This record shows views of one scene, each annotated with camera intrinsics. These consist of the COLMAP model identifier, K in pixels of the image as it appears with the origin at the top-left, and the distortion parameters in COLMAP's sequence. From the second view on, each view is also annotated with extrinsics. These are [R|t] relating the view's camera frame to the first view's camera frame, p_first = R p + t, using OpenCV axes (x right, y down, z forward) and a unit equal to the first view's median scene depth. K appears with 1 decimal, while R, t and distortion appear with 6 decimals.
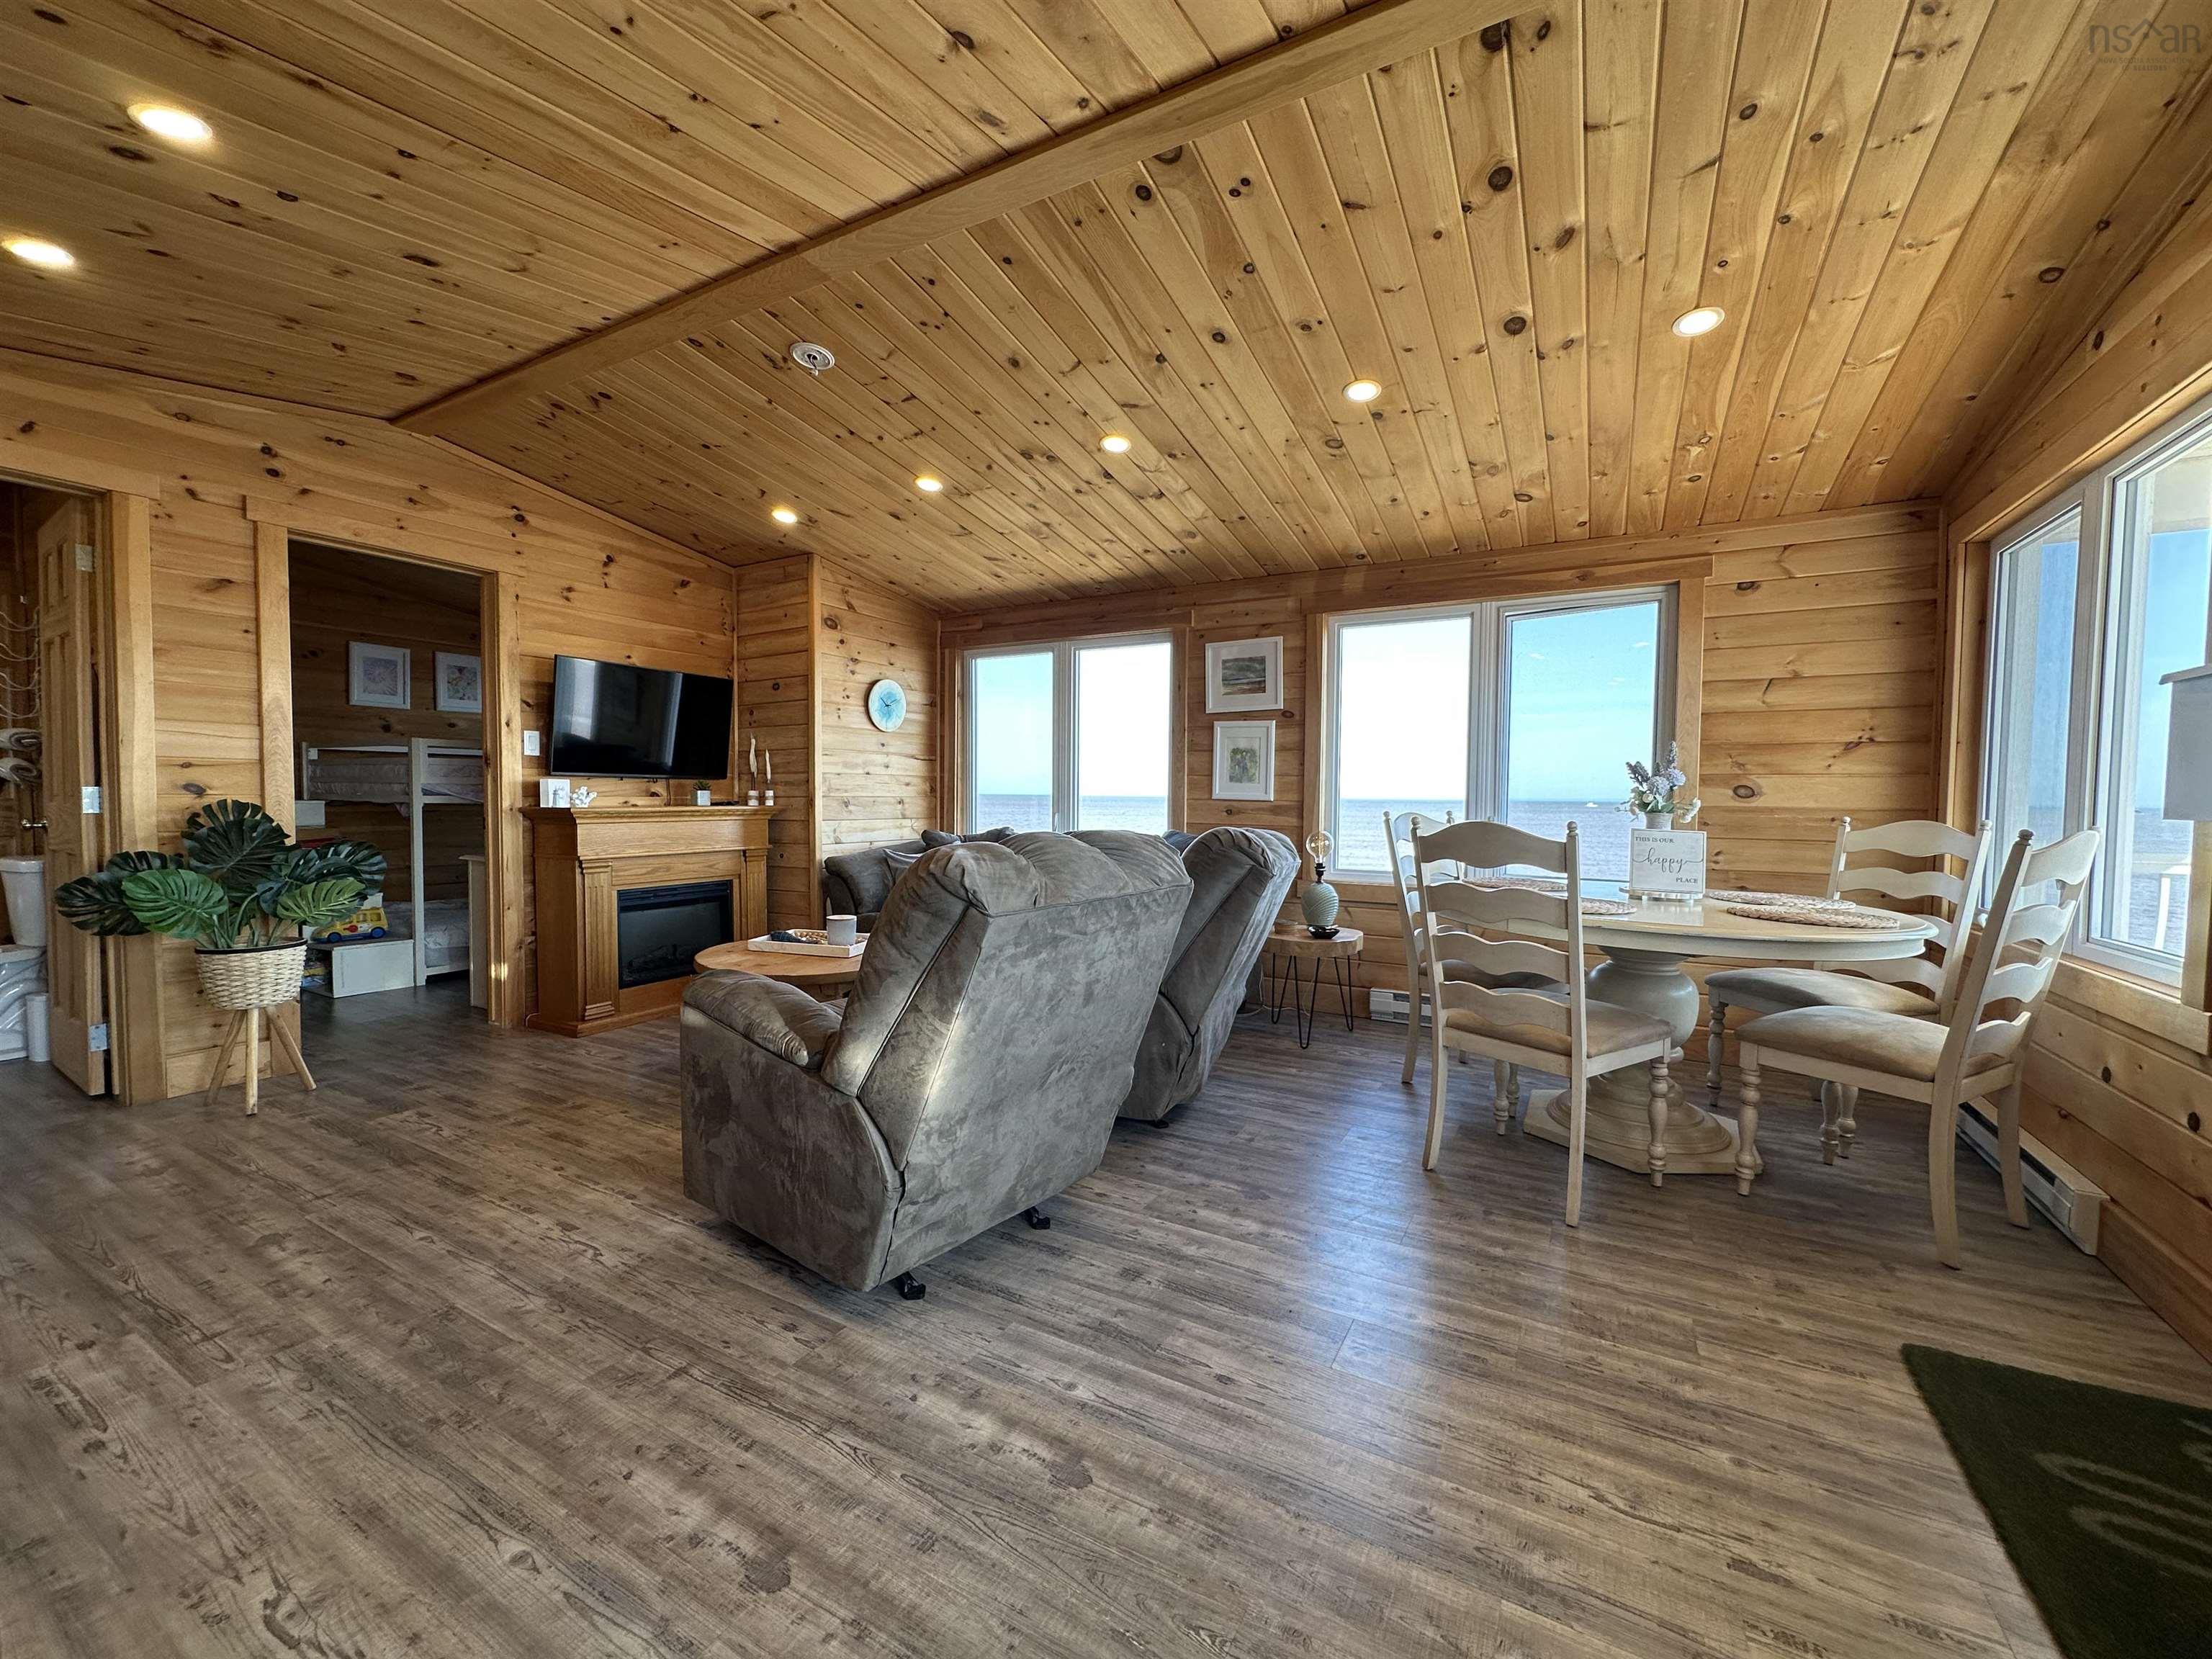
lens RADIAL K [[905.6, 0, 1071.7], [0, 905.6, 825.9], [0, 0, 1]] dist [-0.026369, 0.005396]
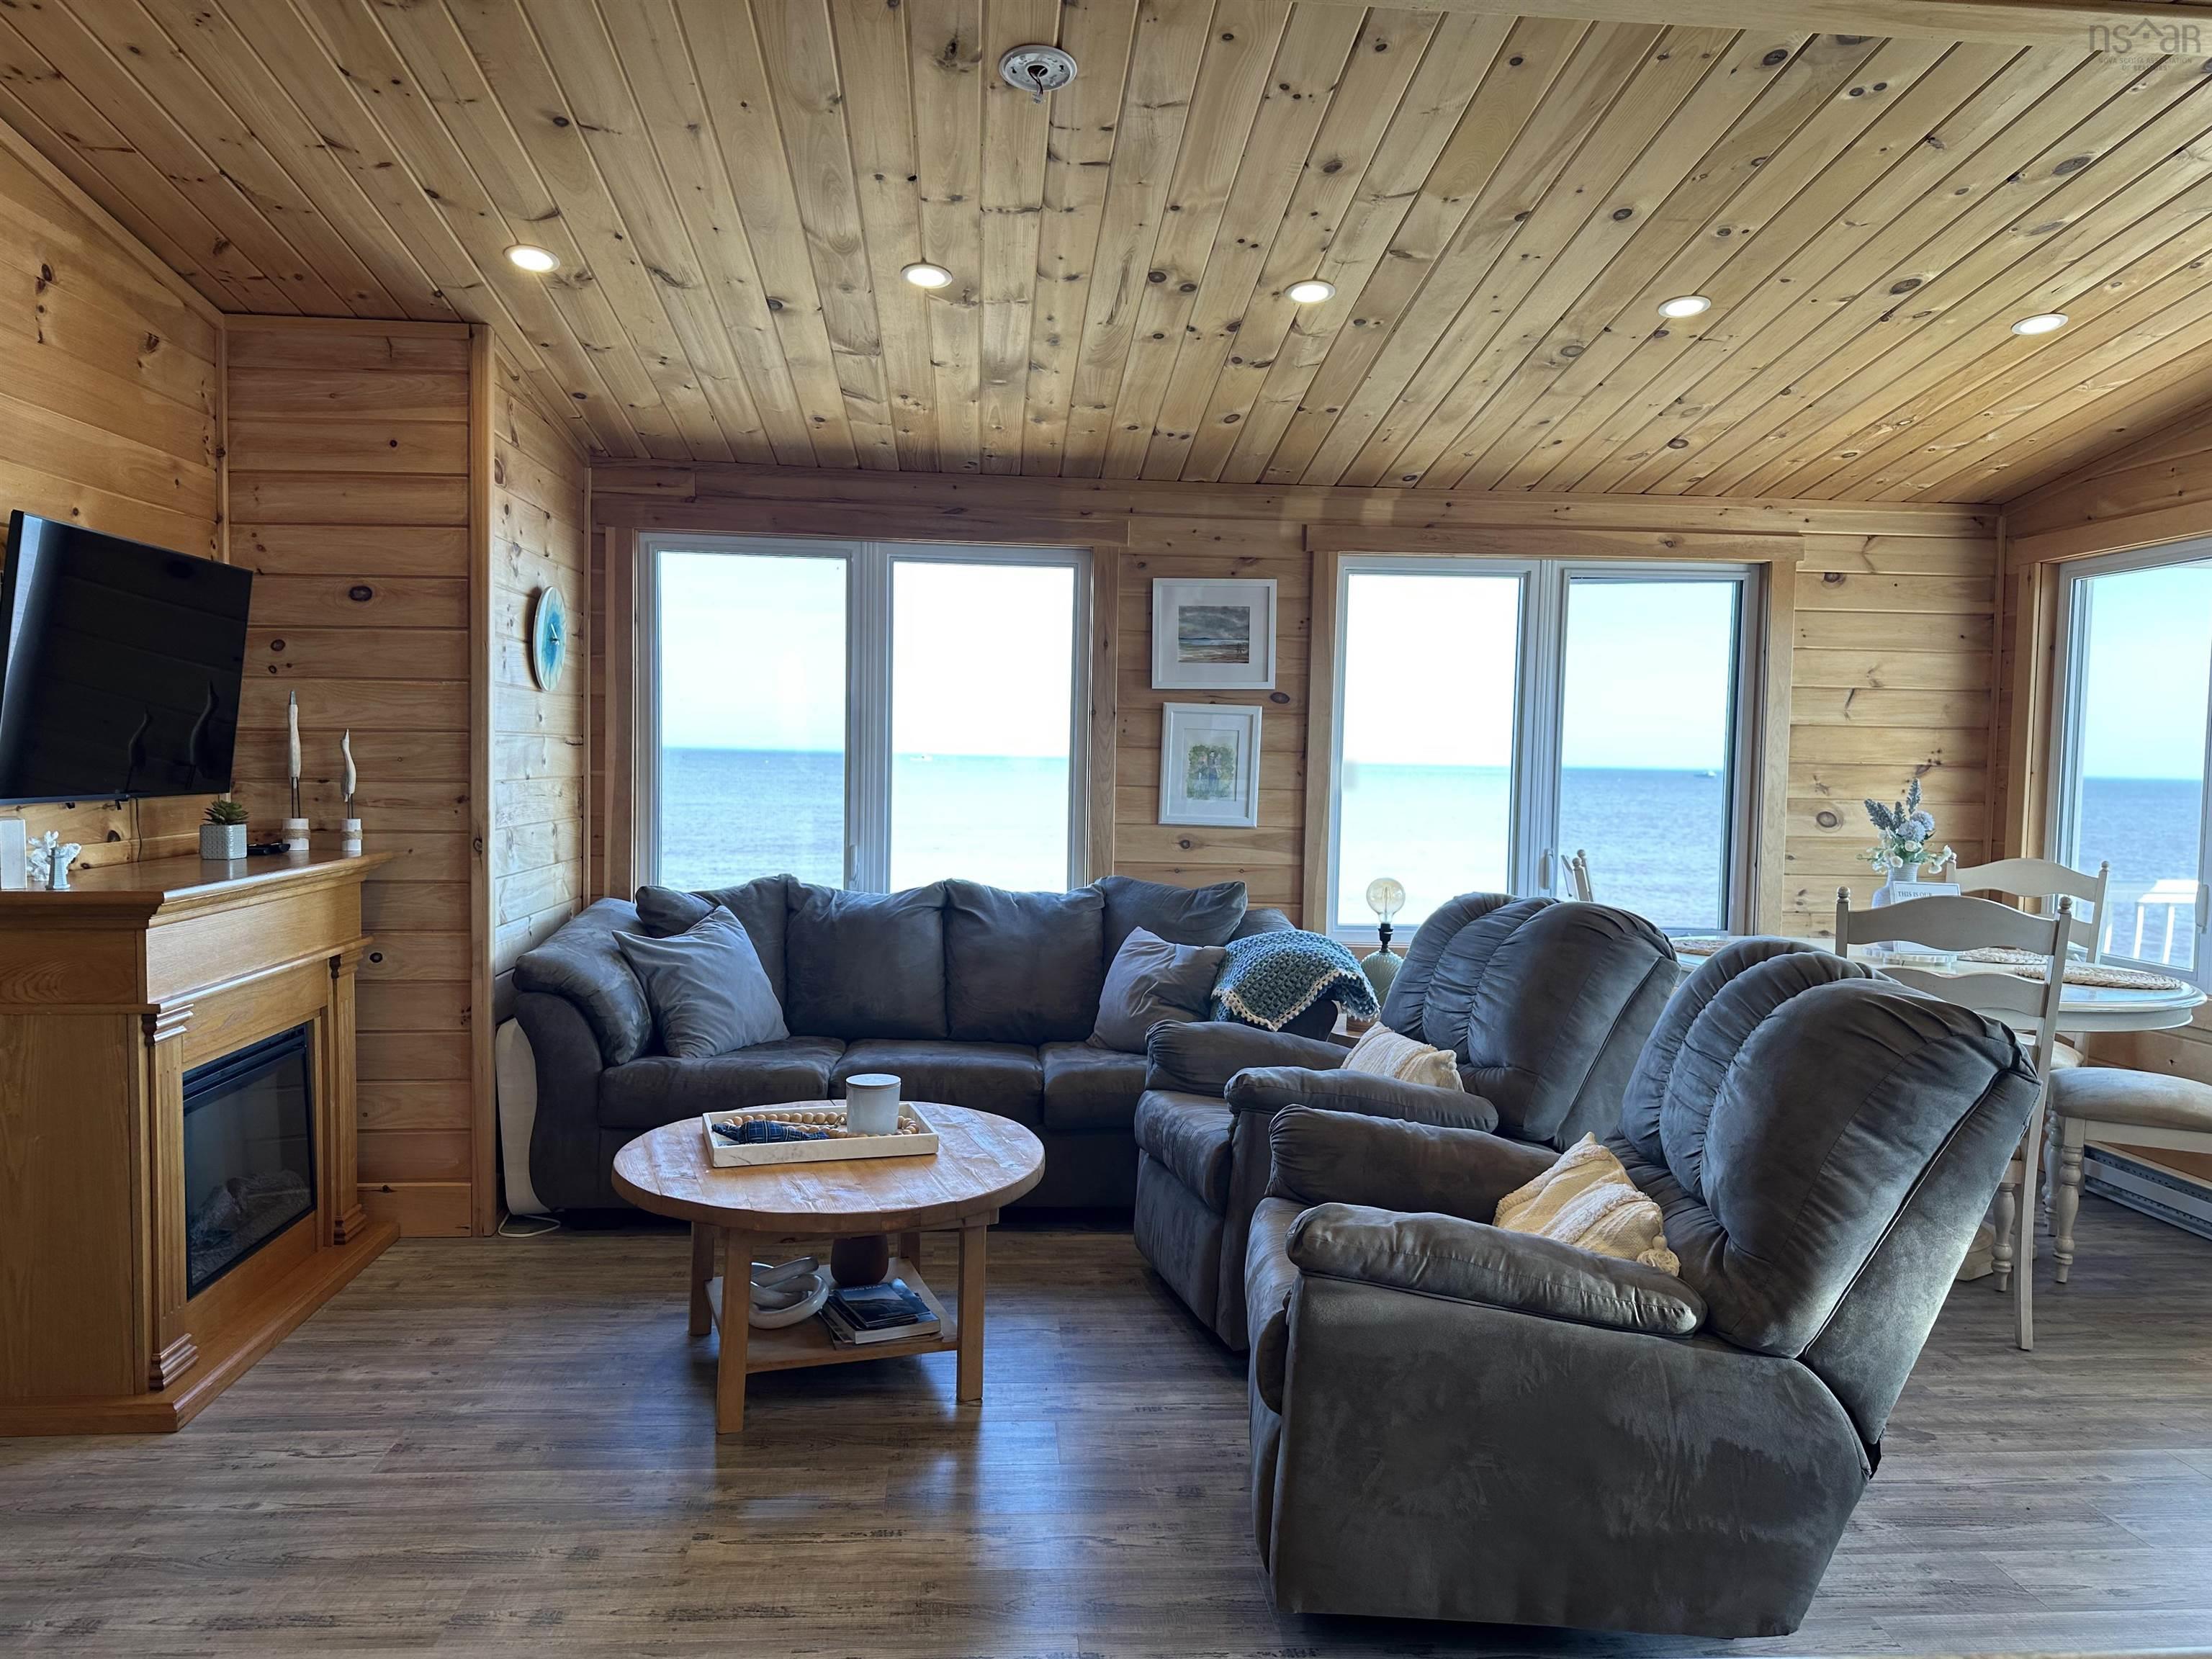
lens RADIAL K [[1583.2, 0, 1106.0], [0, 1583.2, 829.5], [0, 0, 1]] dist [0.050935, -0.079456]
pose [[0.818982, -0.019083, 0.573503, -0.666991], [0.006987, 0.999704, 0.023288, -0.067984], [-0.573777, -0.015065, 0.818873, 0.146708]]
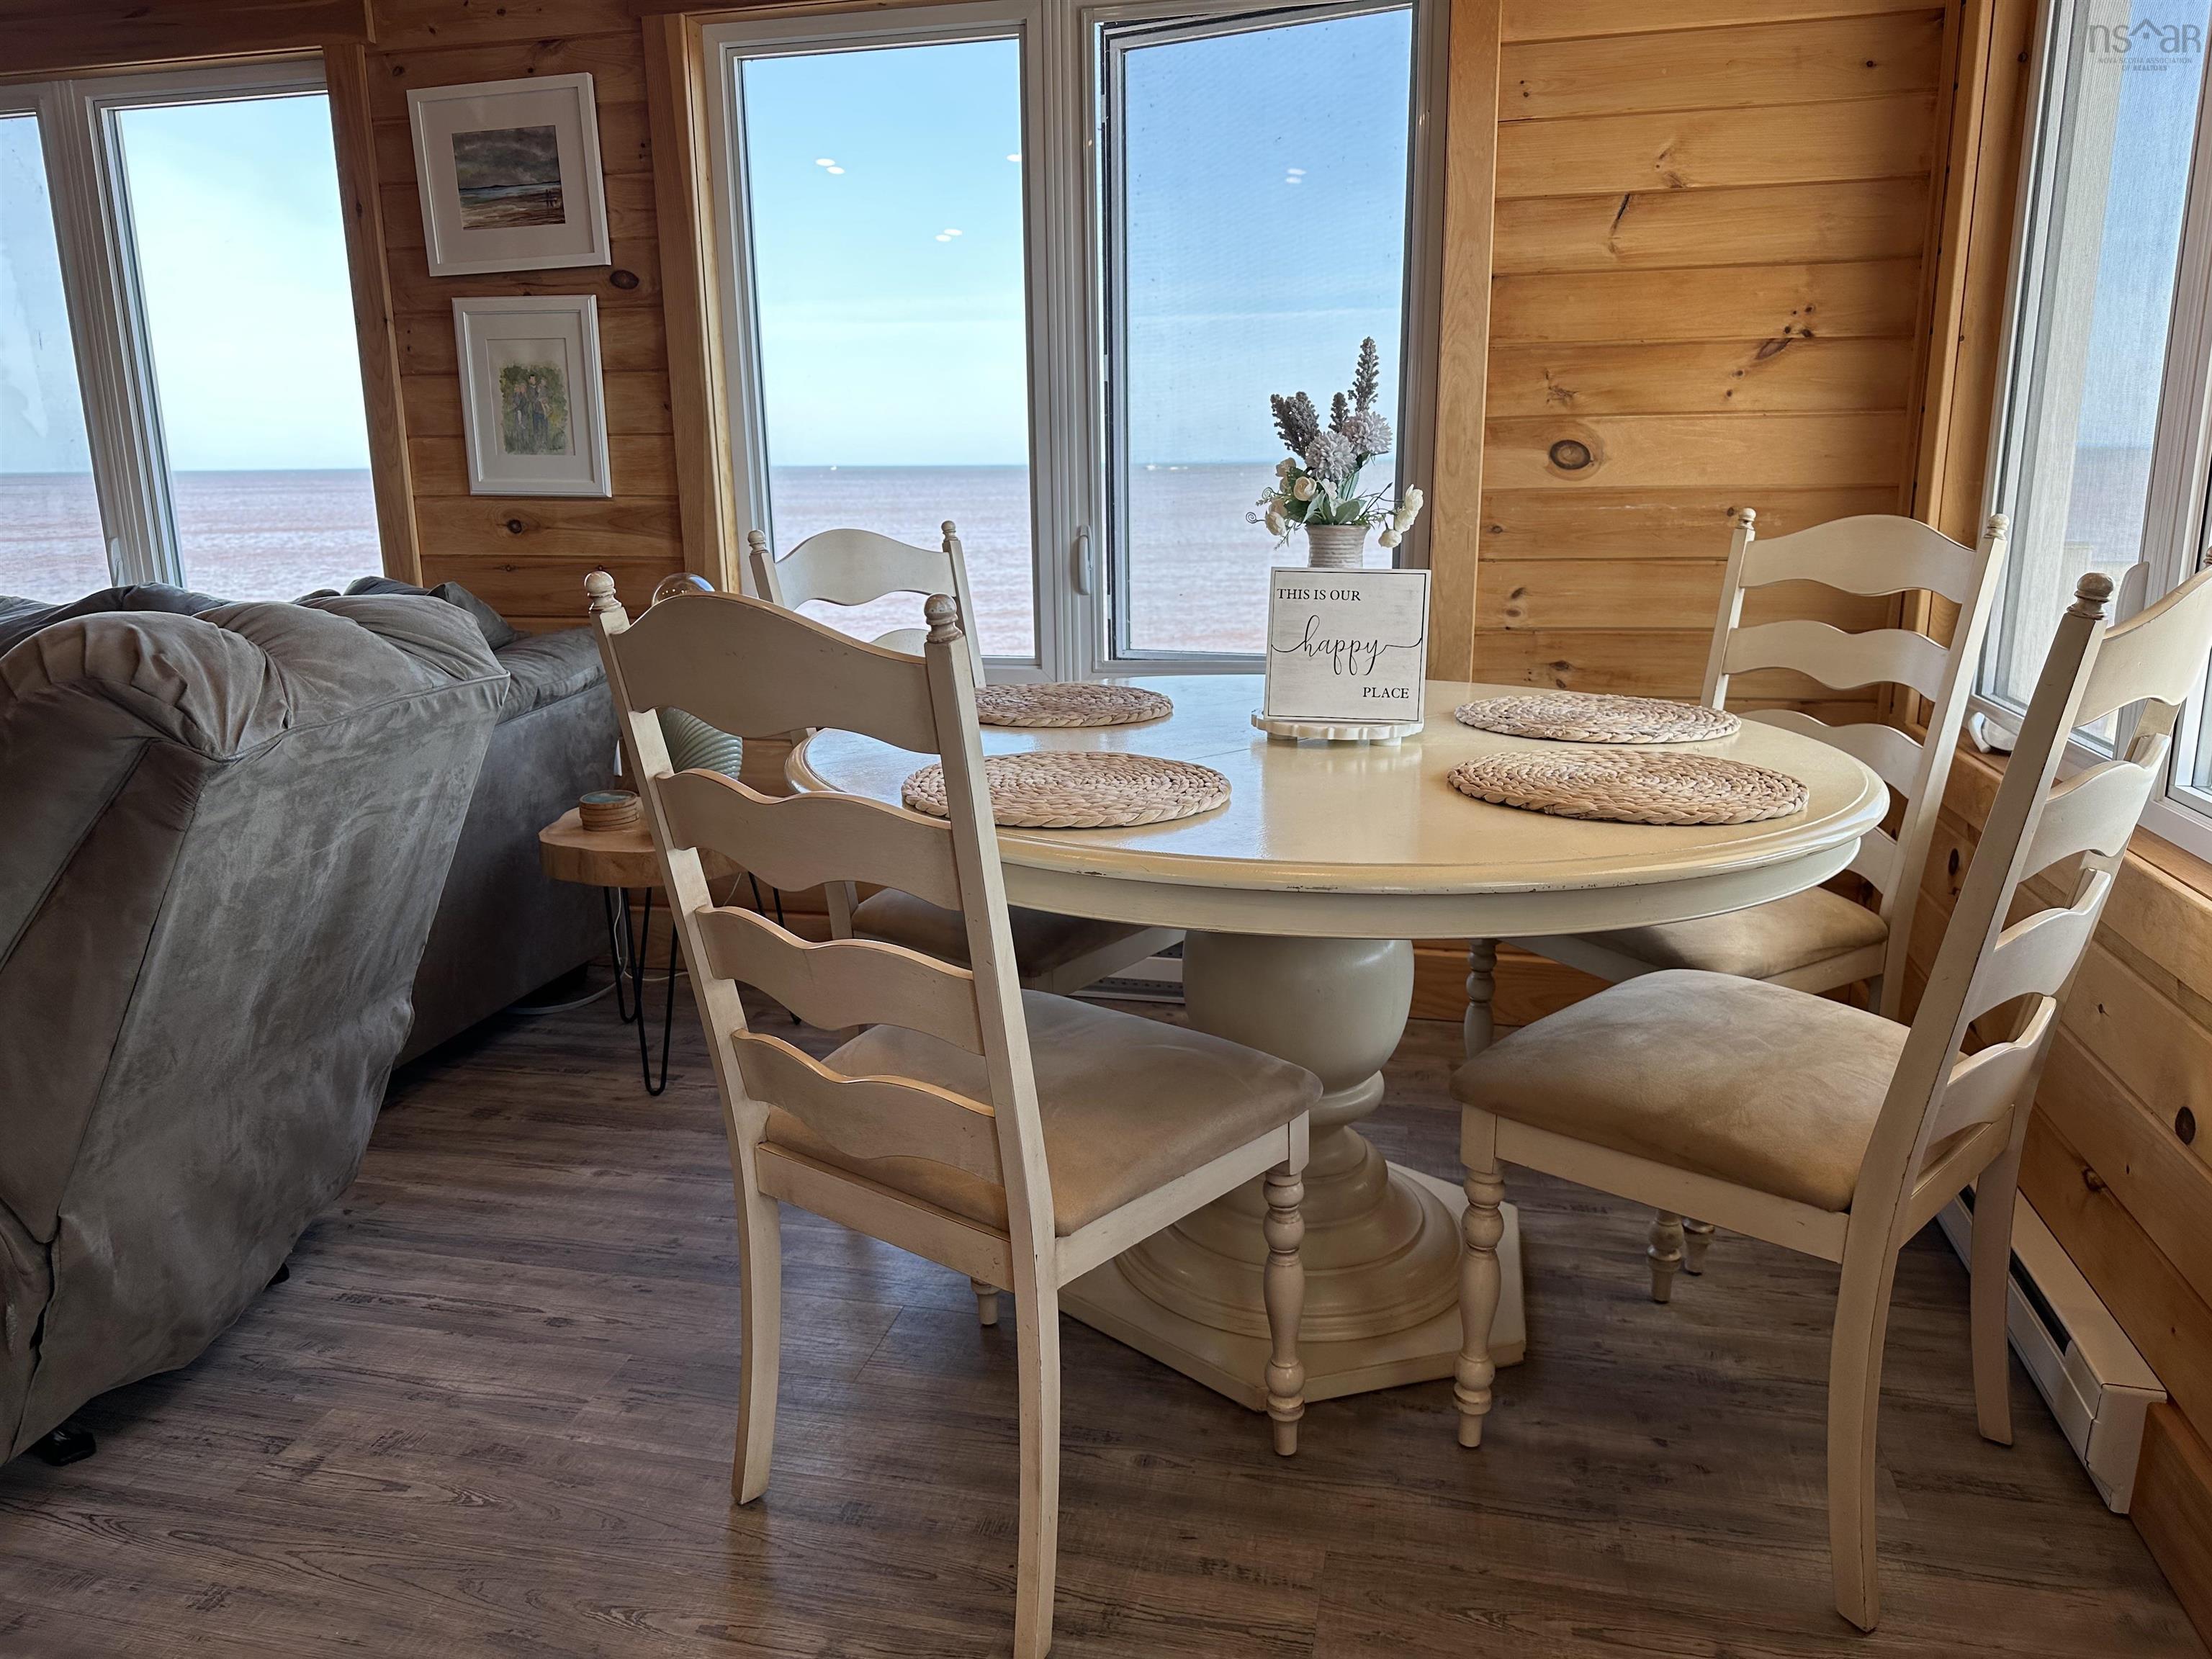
lens RADIAL K [[1583.2, 0, 1106.0], [0, 1583.2, 829.5], [0, 0, 1]] dist [0.050935, -0.079456]
pose [[0.953109, -0.090692, 0.288717, 0.269758], [0.033047, 0.979524, 0.198595, -0.019934], [-0.300816, -0.179742, 0.936591, 0.267951]]
